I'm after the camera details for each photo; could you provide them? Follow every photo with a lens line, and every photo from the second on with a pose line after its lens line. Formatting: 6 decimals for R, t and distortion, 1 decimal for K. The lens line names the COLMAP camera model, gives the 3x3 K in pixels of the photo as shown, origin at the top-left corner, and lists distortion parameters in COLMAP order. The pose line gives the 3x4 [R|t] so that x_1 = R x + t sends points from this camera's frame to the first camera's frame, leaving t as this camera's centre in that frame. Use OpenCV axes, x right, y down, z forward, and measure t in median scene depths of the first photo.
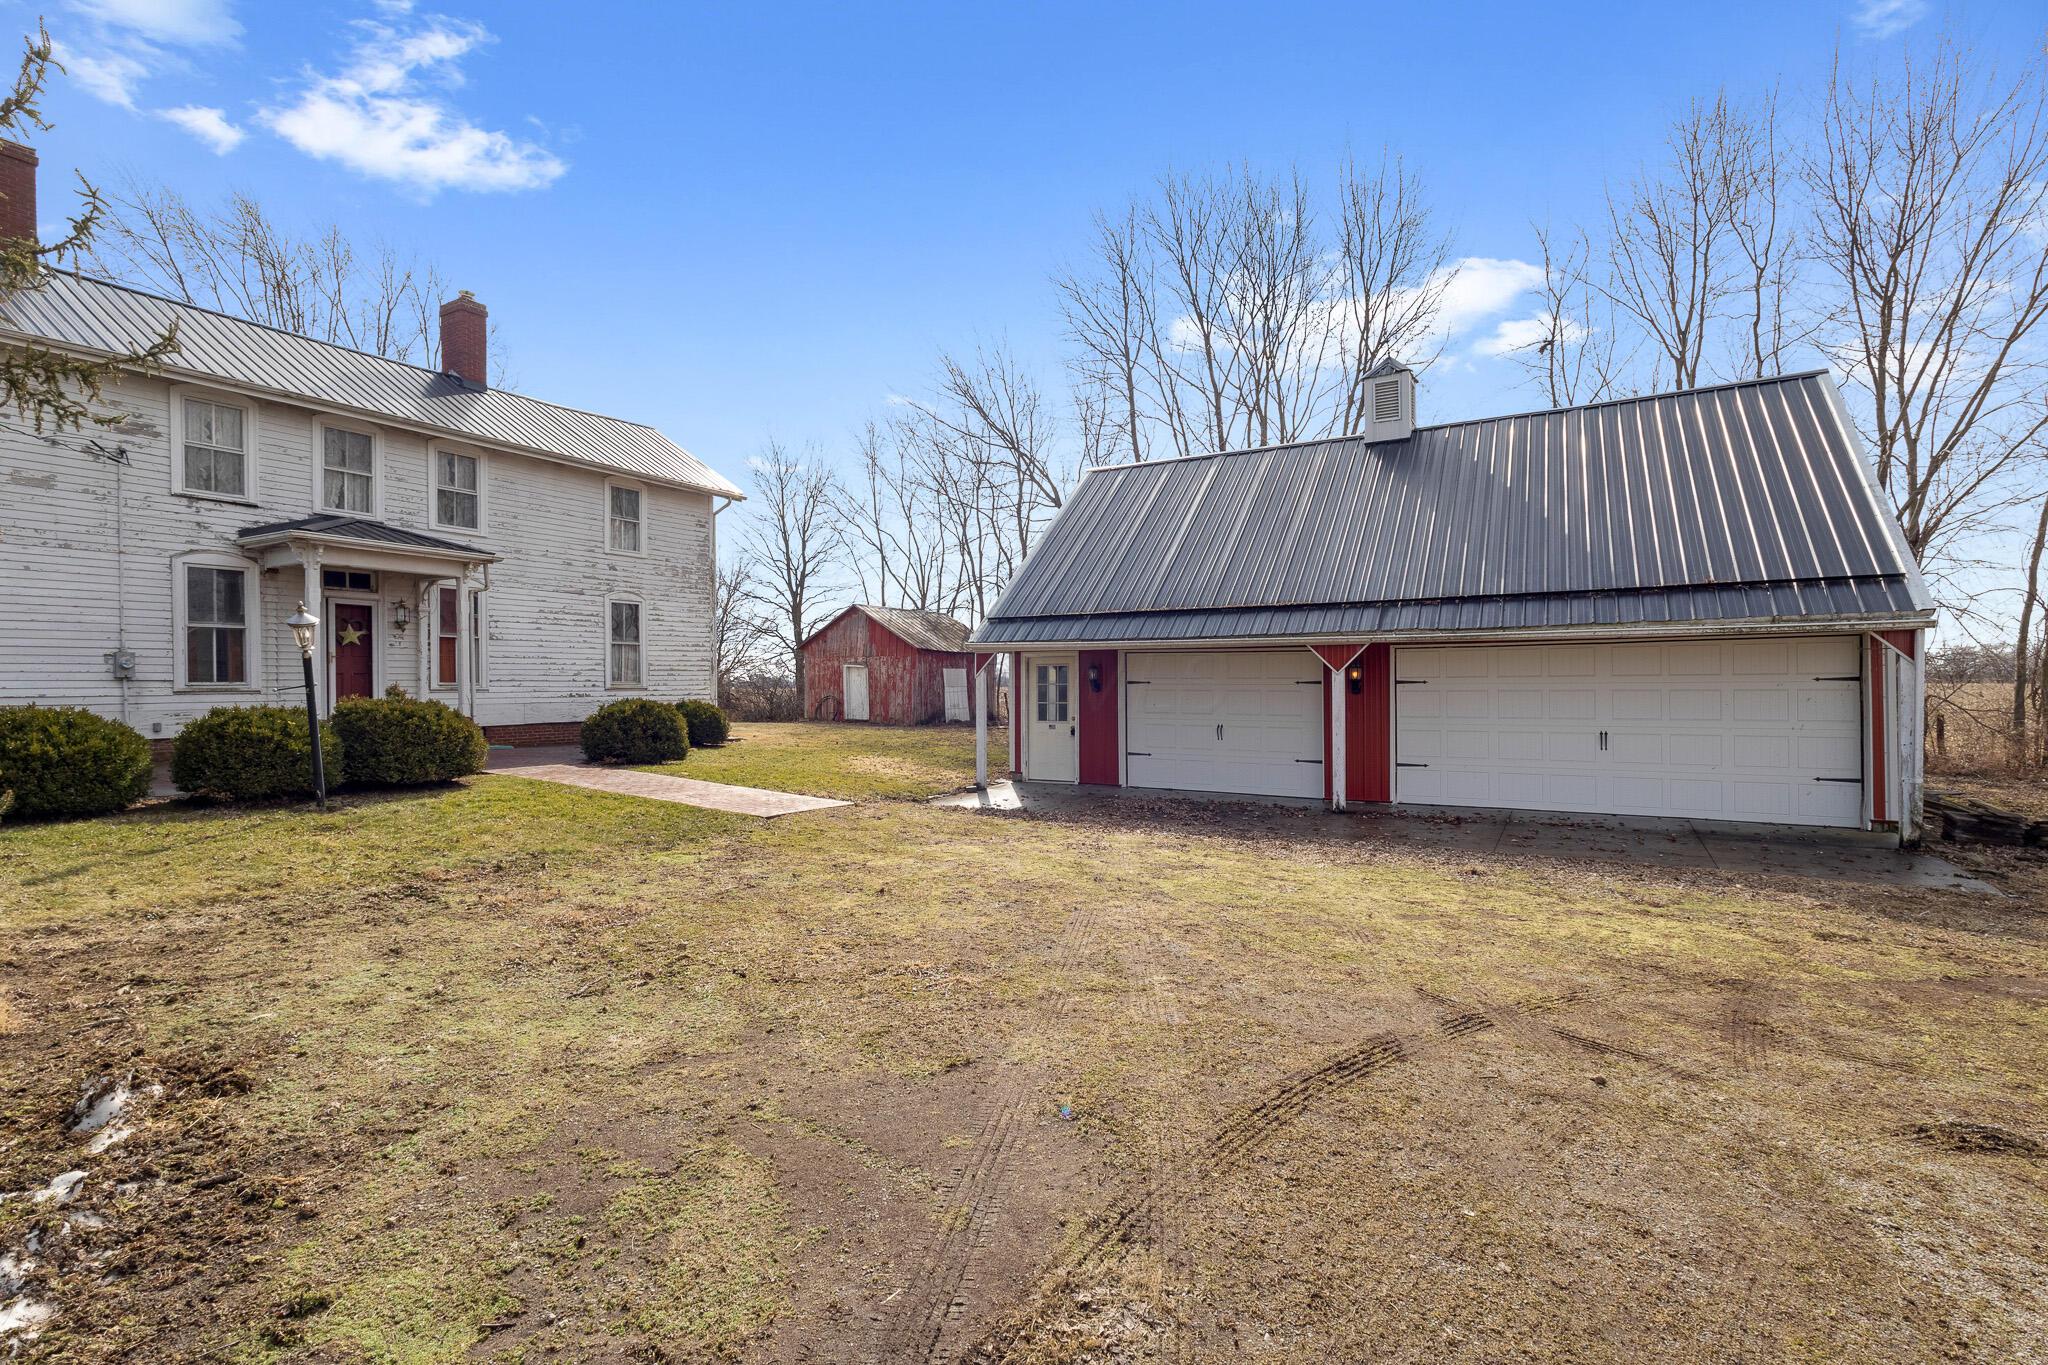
lens RADIAL K [[953.2, 0, 1021.7], [0, 953.2, 681.7], [0, 0, 1]] dist [0.004881, -0.001176]
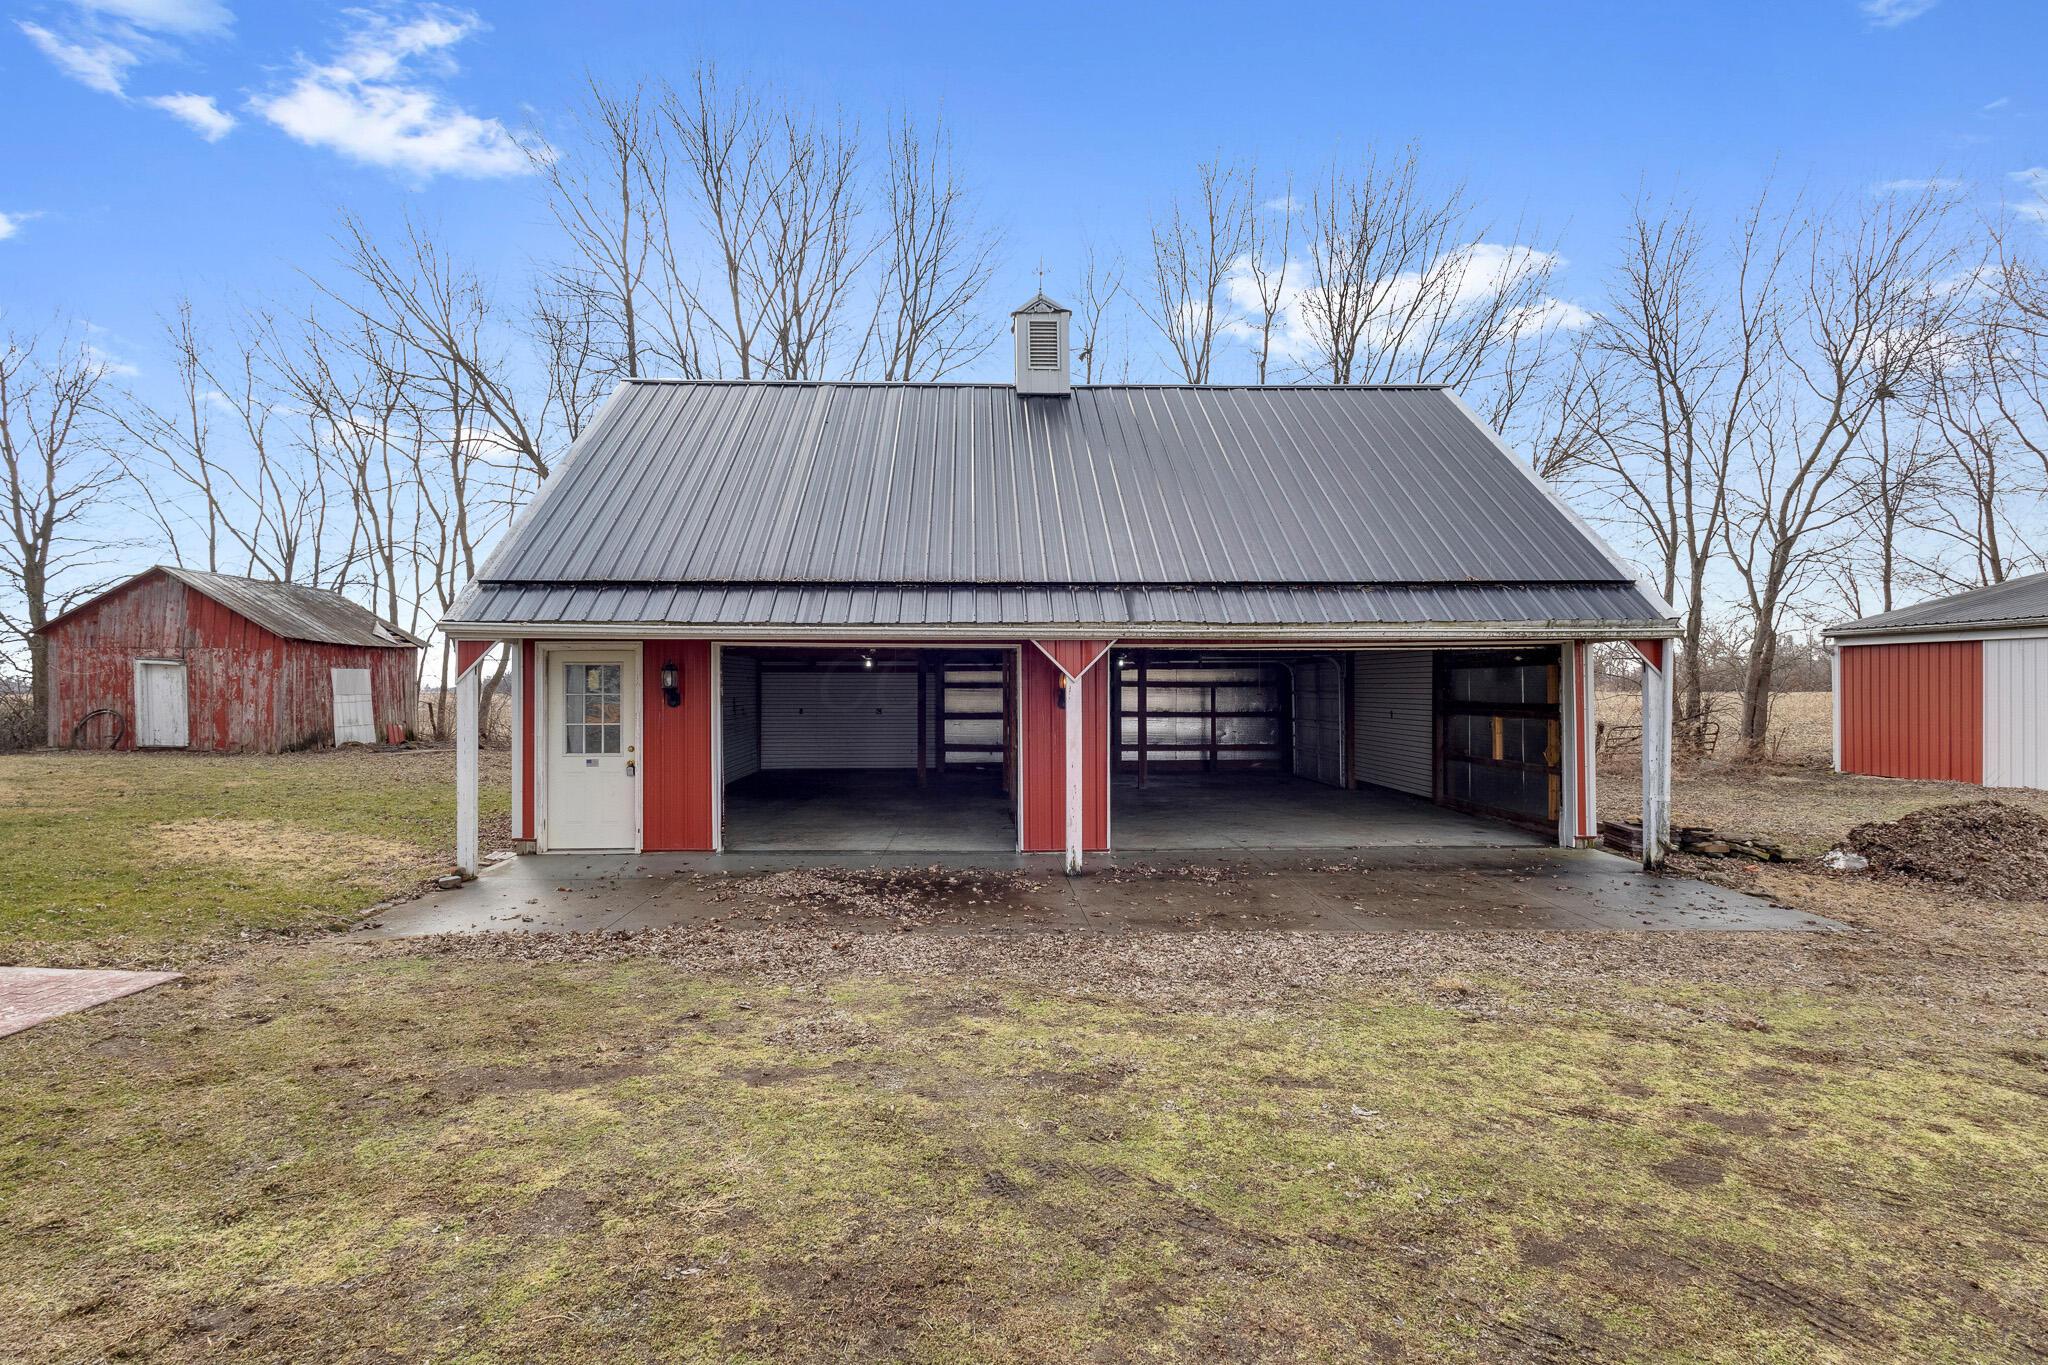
lens RADIAL K [[953.2, 0, 1026.2], [0, 953.2, 691.3], [0, 0, 1]] dist [0.004881, -0.001176]
pose [[0.843228, 0.002023, 0.537552, -0.029106], [-0.003694, 0.999991, 0.002032, -0.000495], [-0.537544, -0.003699, 0.843228, 0.147066]]
